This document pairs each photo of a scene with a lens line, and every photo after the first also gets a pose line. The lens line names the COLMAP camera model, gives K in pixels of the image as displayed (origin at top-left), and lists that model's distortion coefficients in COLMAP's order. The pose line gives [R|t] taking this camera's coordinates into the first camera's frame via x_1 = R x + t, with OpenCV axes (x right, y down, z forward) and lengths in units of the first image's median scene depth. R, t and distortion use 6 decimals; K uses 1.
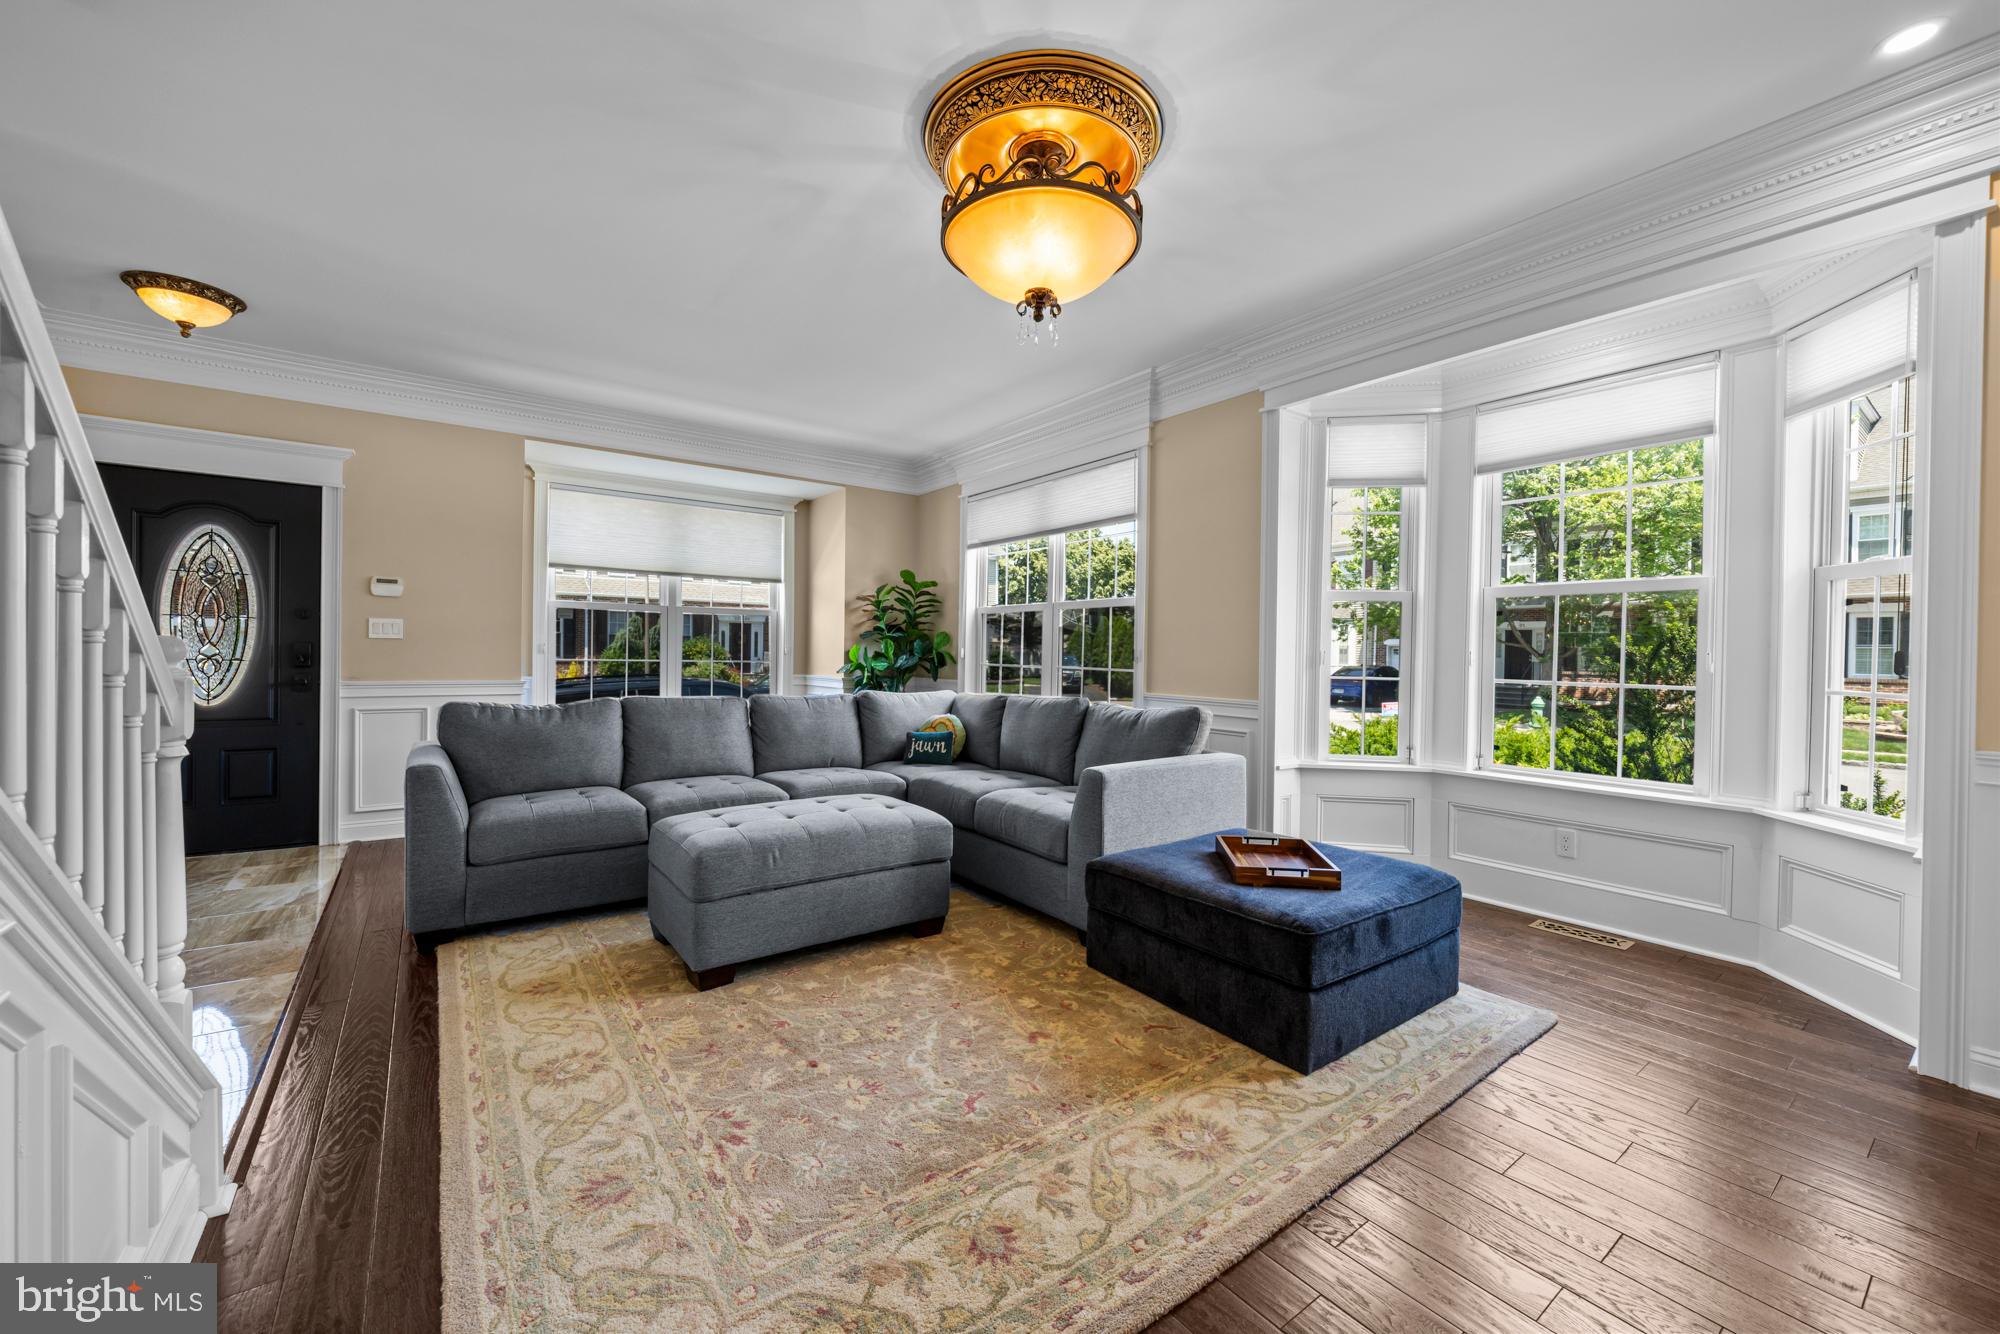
lens RADIAL K [[767.5, 0, 992.1], [0, 767.5, 649.2], [0, 0, 1]] dist [0.000989, -0.000093]
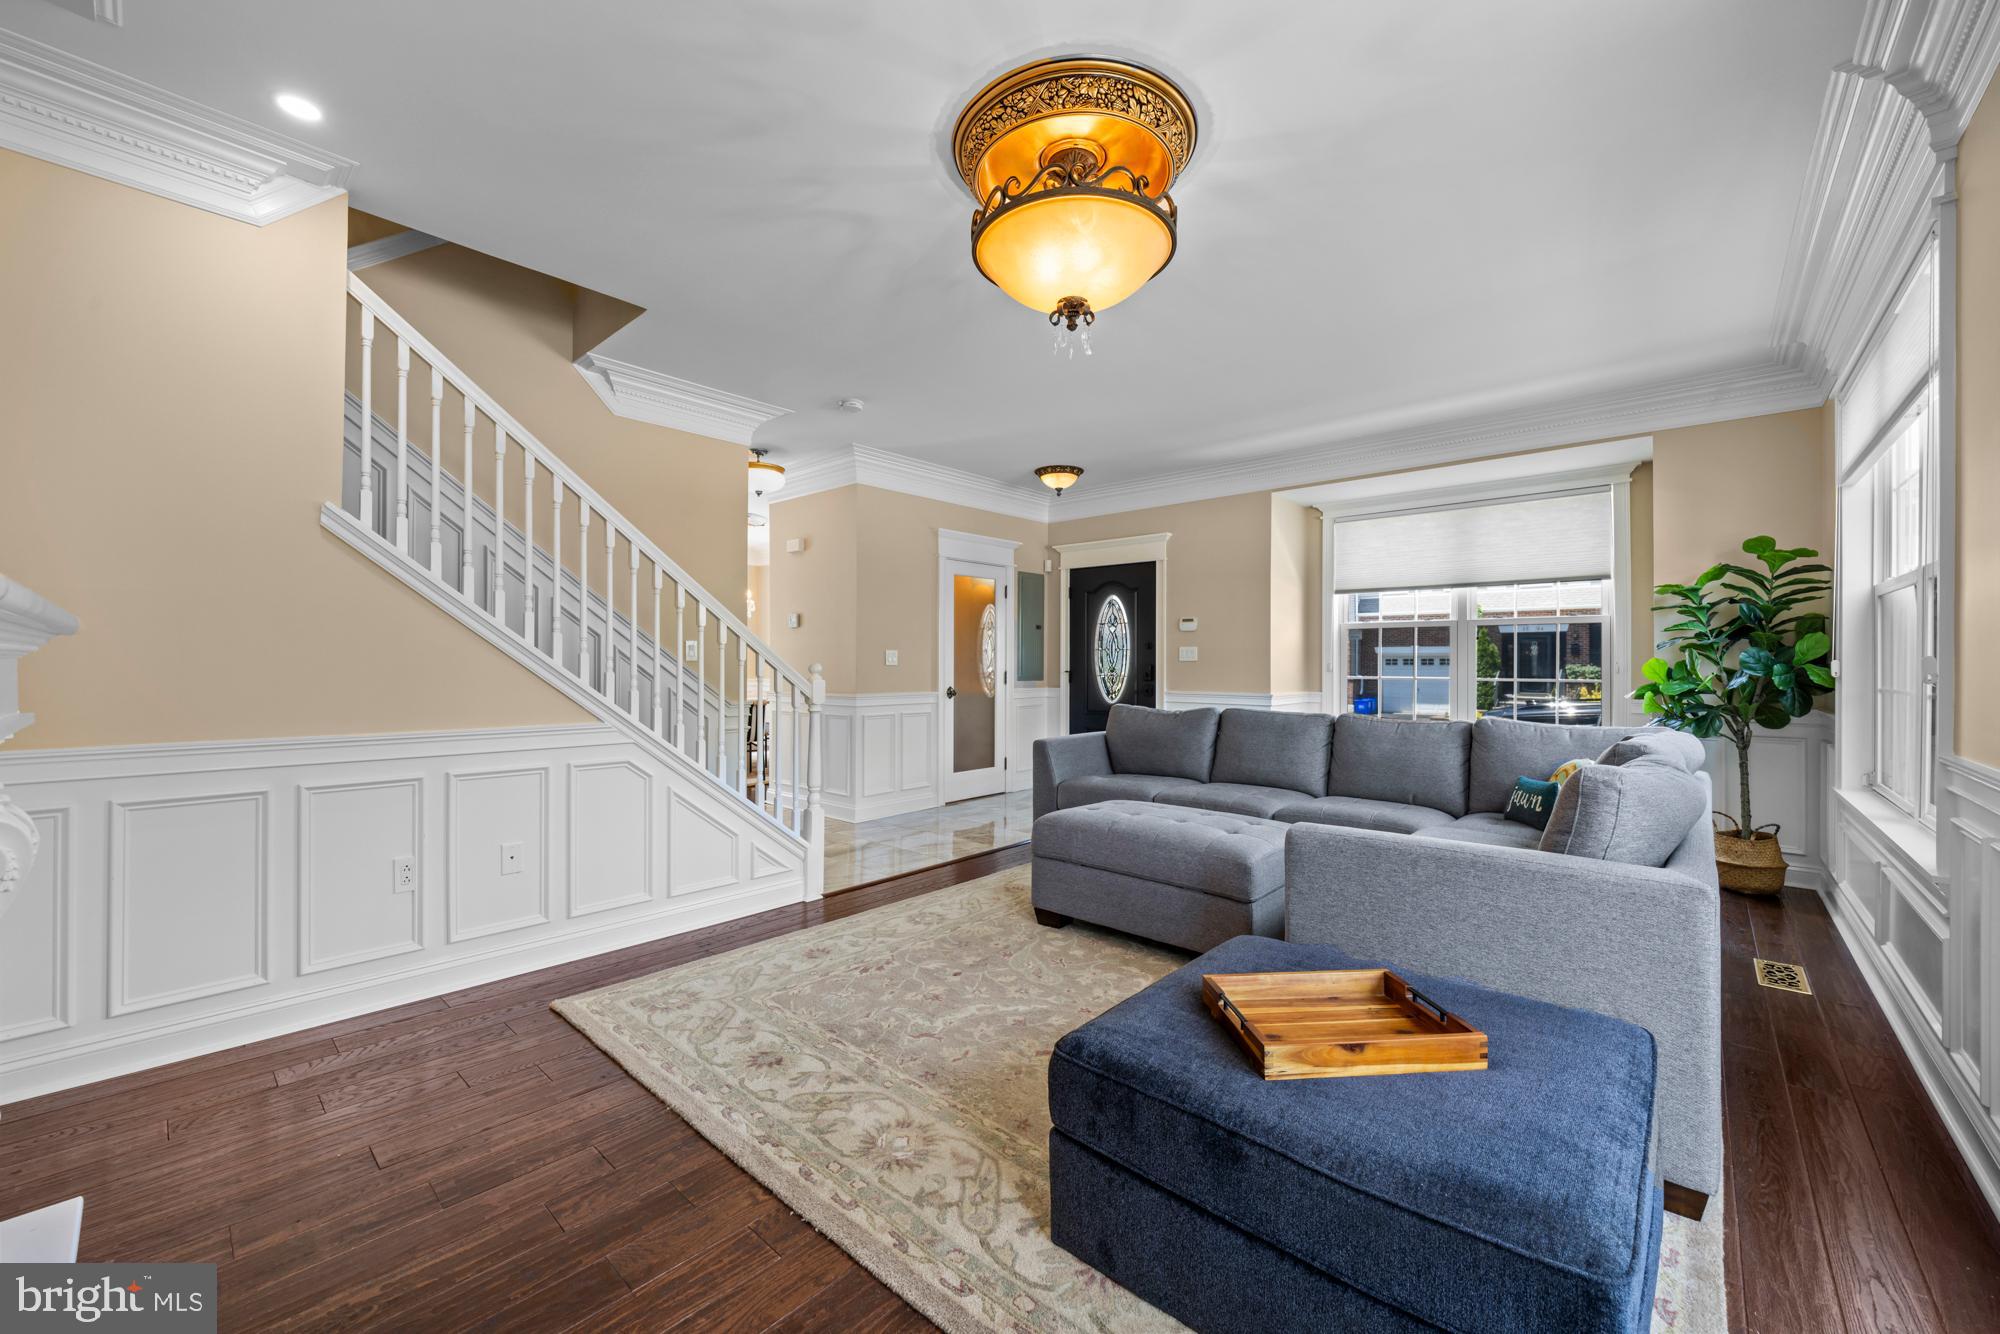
lens RADIAL K [[762.1, 0, 996.9], [0, 762.1, 661.3], [0, 0, 1]] dist [0.001271, -0.000151]
pose [[0.220408, -0.014618, -0.975298, 0.988135], [0.006063, 0.999889, -0.013616, 0.007092], [0.975389, -0.002912, 0.220472, 0.696128]]
